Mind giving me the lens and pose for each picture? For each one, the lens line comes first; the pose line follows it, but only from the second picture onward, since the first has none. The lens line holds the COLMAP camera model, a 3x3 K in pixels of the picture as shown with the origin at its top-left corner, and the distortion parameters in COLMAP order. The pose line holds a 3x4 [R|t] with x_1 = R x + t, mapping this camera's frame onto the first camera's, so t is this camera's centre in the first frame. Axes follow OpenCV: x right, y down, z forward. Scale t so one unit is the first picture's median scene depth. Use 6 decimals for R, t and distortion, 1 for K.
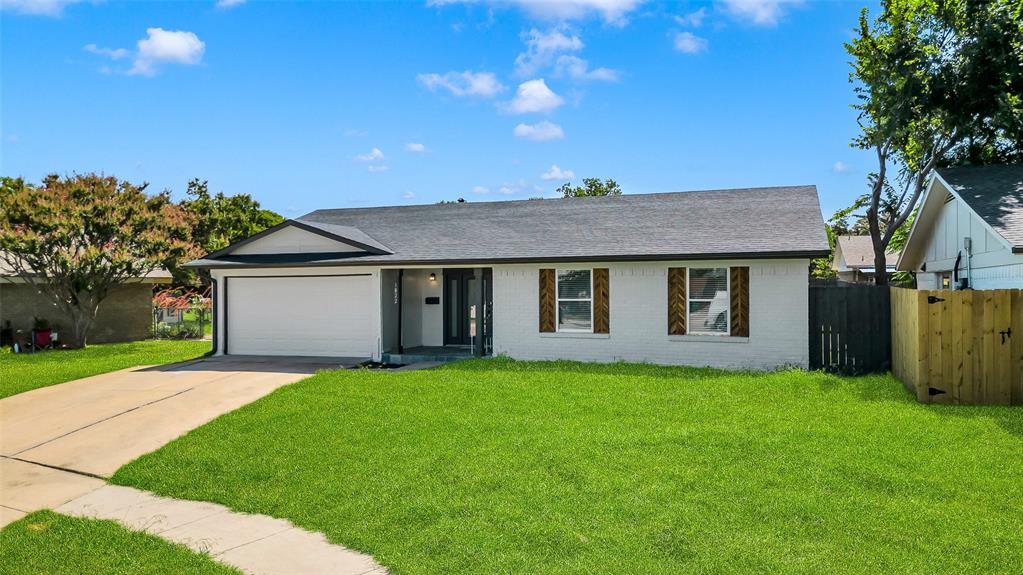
lens RADIAL K [[725.5, 0, 511.4], [0, 725.5, 291.3], [0, 0, 1]] dist [0.027166, -0.005194]
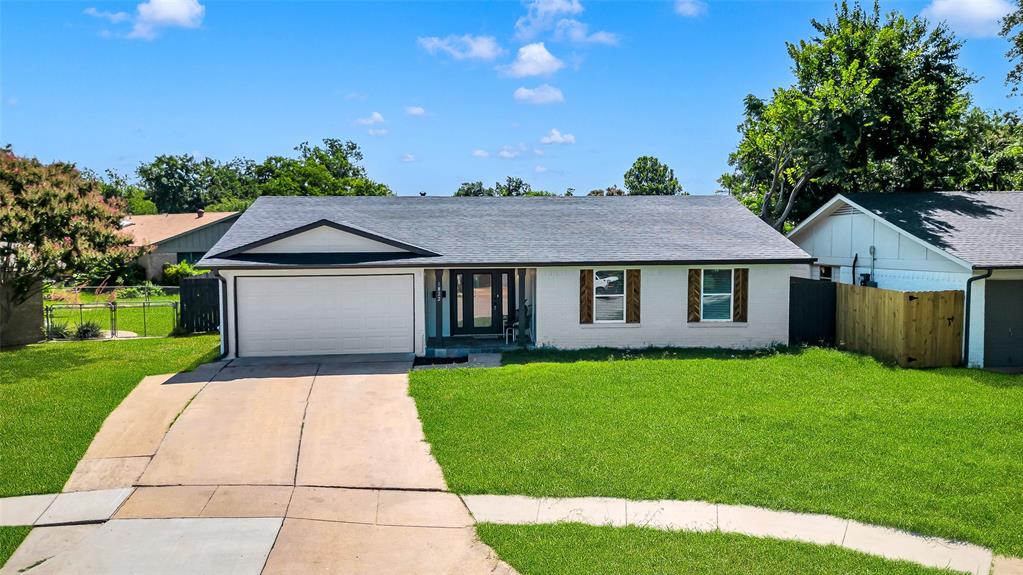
lens RADIAL K [[725.5, 0, 511.3], [0, 725.5, 284.9], [0, 0, 1]] dist [0.027166, -0.005194]
pose [[0.920023, -0.025630, 0.391026, -0.531277], [0.006265, 0.998693, 0.050717, -0.067628], [-0.391815, -0.044211, 0.918981, -0.026244]]
